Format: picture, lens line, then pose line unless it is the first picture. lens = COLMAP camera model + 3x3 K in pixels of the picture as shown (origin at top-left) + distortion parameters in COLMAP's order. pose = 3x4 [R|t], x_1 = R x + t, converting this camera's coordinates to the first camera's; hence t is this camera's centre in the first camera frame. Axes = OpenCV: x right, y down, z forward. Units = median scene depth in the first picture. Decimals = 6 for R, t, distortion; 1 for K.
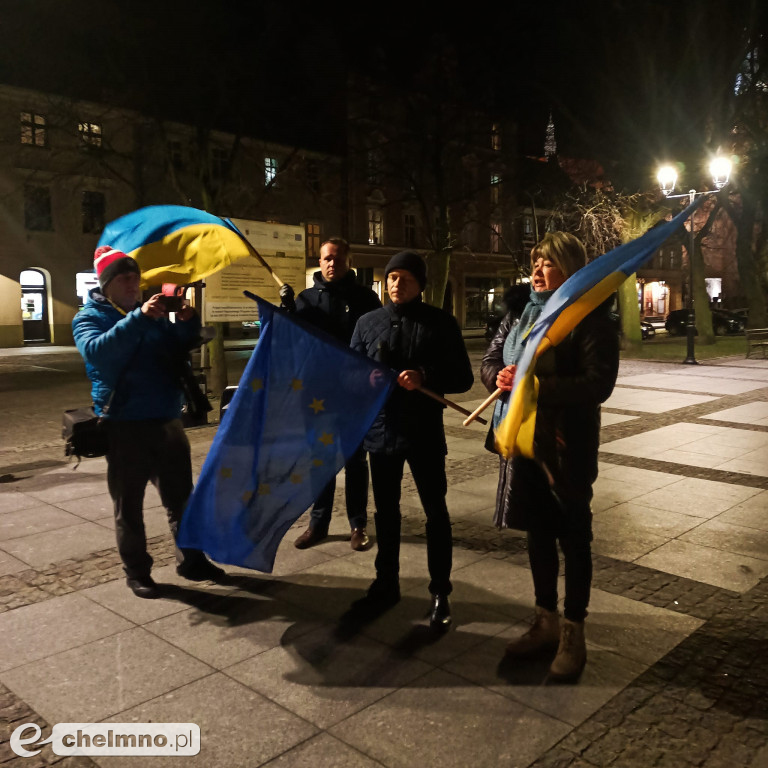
lens RADIAL K [[753.4, 0, 380.3], [0, 753.4, 359.1], [0, 0, 1]] dist [0.035525, 0.000000]
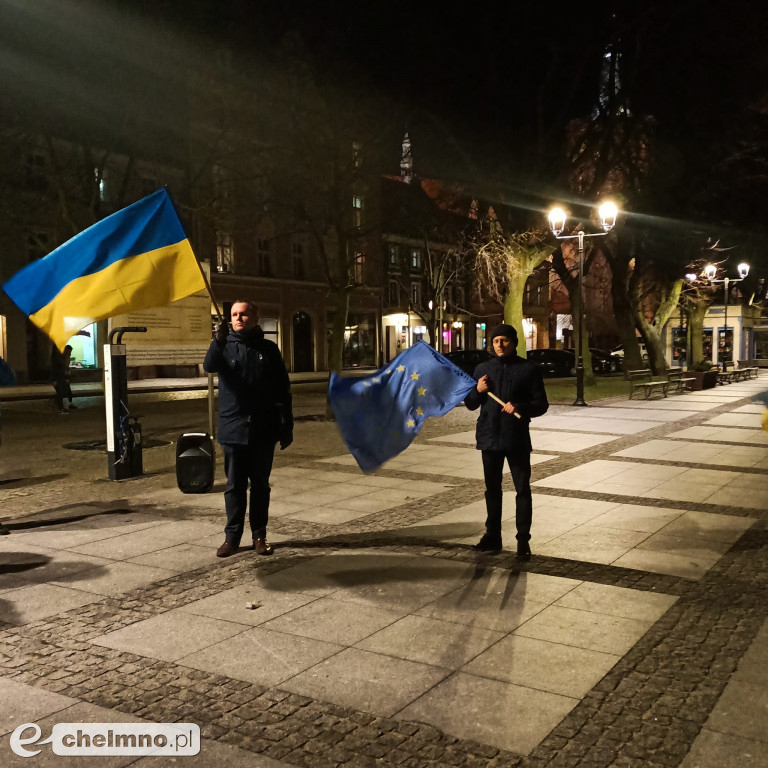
lens RADIAL K [[894.2, 0, 391.6], [0, 894.2, 411.5], [0, 0, 1]] dist [0.058403, 0.000000]
pose [[0.975352, -0.014504, 0.220178, -0.151657], [0.012770, 0.999875, 0.009296, 0.000034], [-0.220285, -0.006256, 0.975415, -0.157967]]
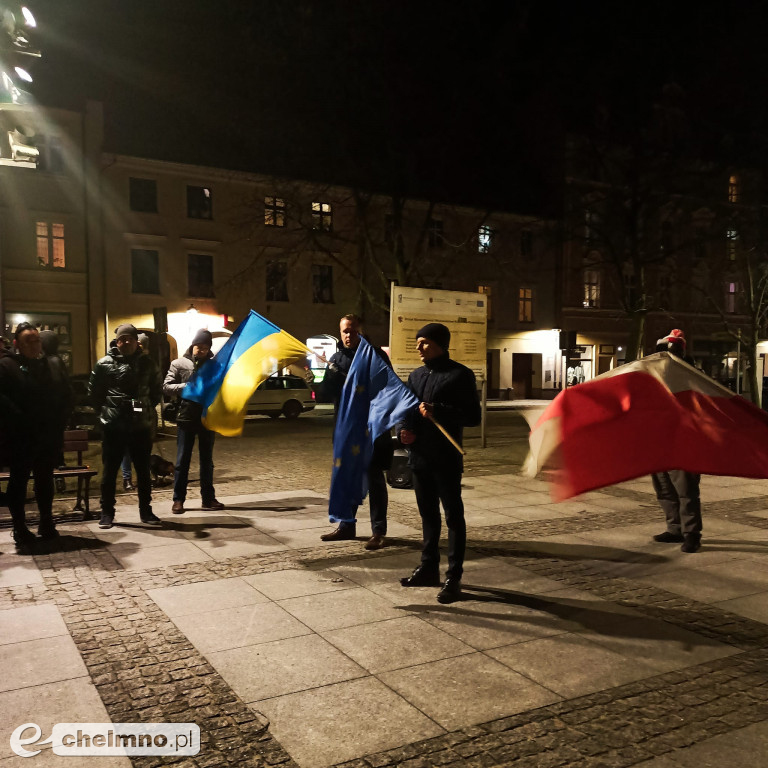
lens RADIAL K [[753.4, 0, 379.4], [0, 753.4, 417.0], [0, 0, 1]] dist [0.035525, 0.000000]
pose [[0.955828, 0.026938, -0.292689, 0.089196], [-0.029067, 0.999573, -0.002926, 0.008640], [0.292485, 0.011304, 0.956203, -0.082309]]
